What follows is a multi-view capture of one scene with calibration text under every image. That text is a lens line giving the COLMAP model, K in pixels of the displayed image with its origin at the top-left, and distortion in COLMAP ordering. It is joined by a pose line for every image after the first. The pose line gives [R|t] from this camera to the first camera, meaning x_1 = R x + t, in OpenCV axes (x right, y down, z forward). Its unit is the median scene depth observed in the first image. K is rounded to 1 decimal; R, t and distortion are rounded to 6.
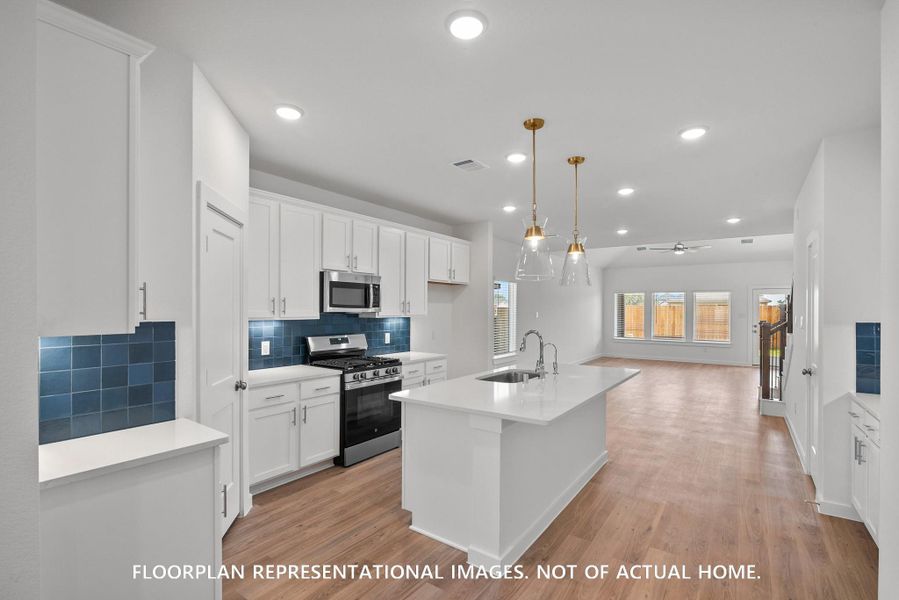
lens RADIAL K [[400.6, 0, 448.5], [0, 400.6, 312.6], [0, 0, 1]] dist [-0.072998, 0.000045]
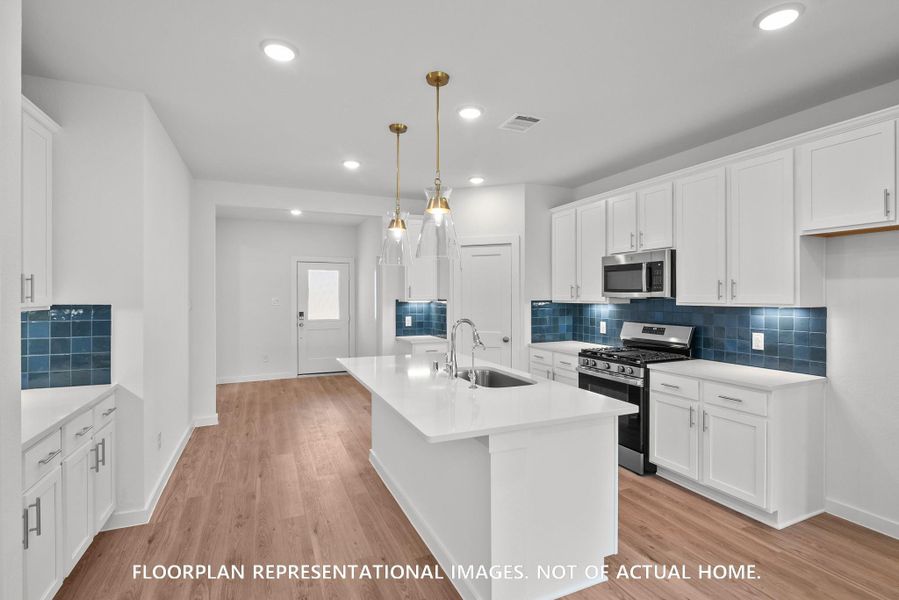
lens RADIAL K [[439.7, 0, 449.5], [0, 439.7, 300.0], [0, 0, 1]] dist [-0.001498, -0.000204]
pose [[-0.504417, 0.005499, -0.863443, 0.784685], [-0.008579, 0.999898, 0.011380, -0.002394], [0.863417, 0.013148, -0.504319, 1.113541]]
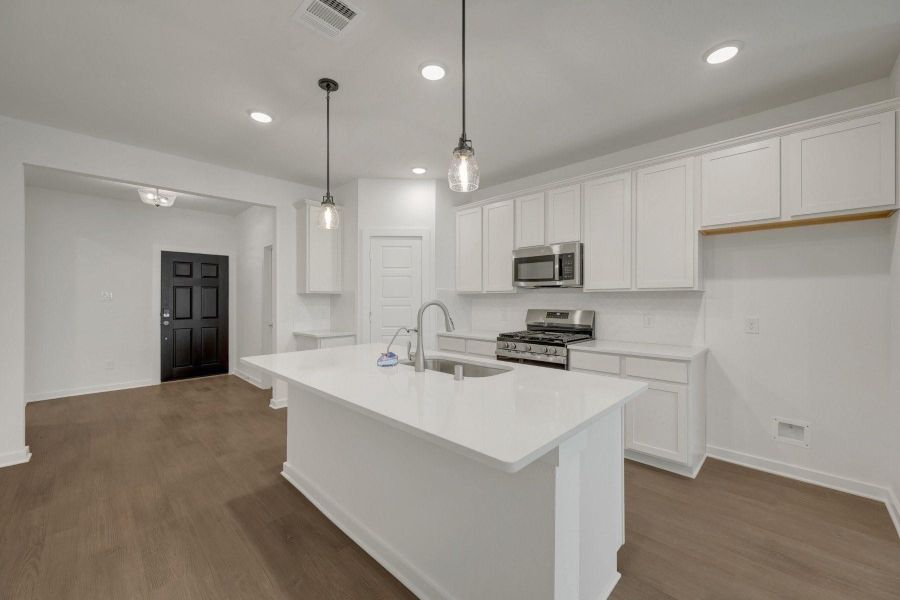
lens RADIAL K [[355.2, 0, 449.0], [0, 355.2, 297.3], [0, 0, 1]] dist [0.019057, 0.000002]
pose [[-0.146122, -0.004903, -0.989254, 0.656500], [-0.006797, 0.999969, -0.003952, 0.031564], [0.989243, 0.006147, -0.146151, 0.879962]]
